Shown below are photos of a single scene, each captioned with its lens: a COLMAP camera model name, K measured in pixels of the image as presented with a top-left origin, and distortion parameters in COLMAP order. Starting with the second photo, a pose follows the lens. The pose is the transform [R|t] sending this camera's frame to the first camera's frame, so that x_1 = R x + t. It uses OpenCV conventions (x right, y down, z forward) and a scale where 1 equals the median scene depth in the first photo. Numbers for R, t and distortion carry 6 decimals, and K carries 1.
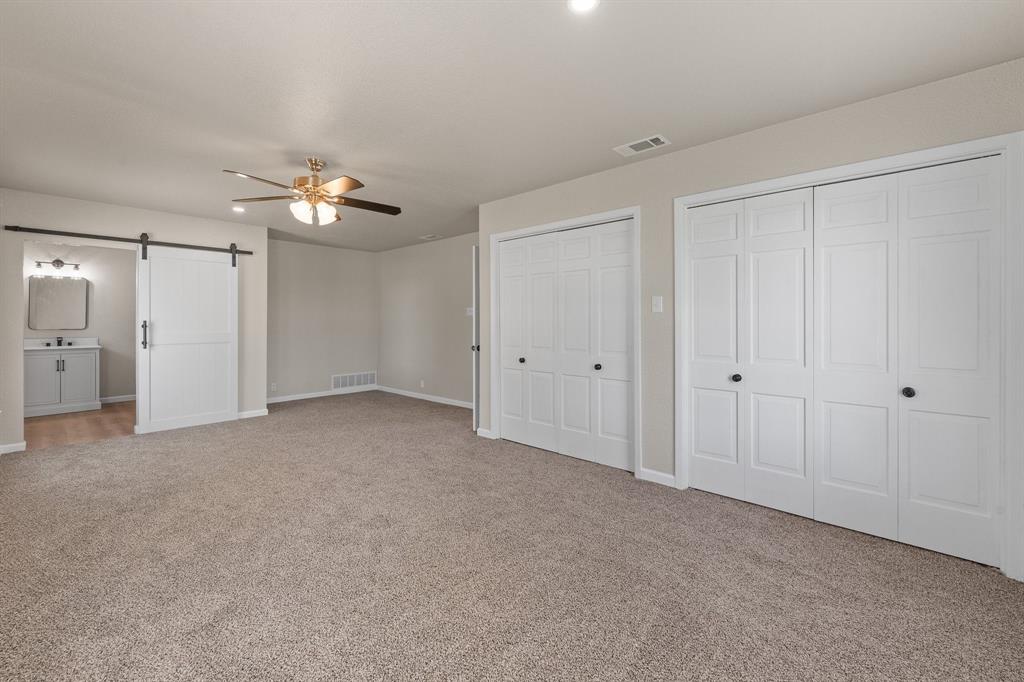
lens RADIAL K [[418.2, 0, 514.0], [0, 418.2, 334.2], [0, 0, 1]] dist [-0.003338, -0.002414]
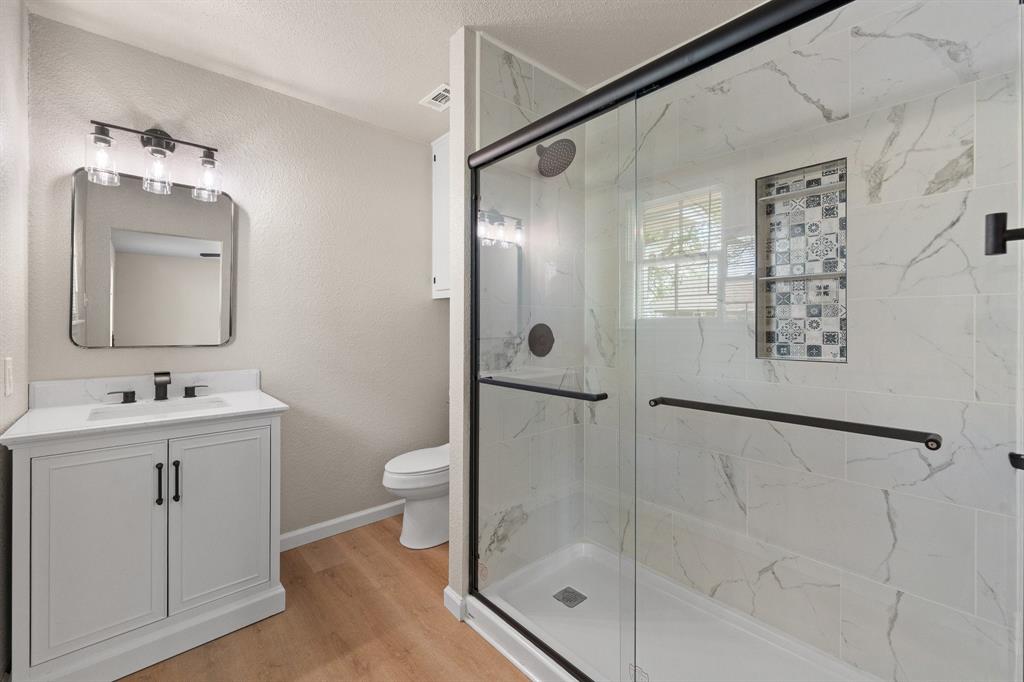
lens RADIAL K [[418.2, 0, 509.3], [0, 418.2, 334.8], [0, 0, 1]] dist [-0.003338, -0.002414]
pose [[0.993689, 0.002133, -0.112146, -0.795970], [-0.002301, 0.999996, -0.001370, -0.021680], [0.112142, 0.001619, 0.993691, 0.714006]]
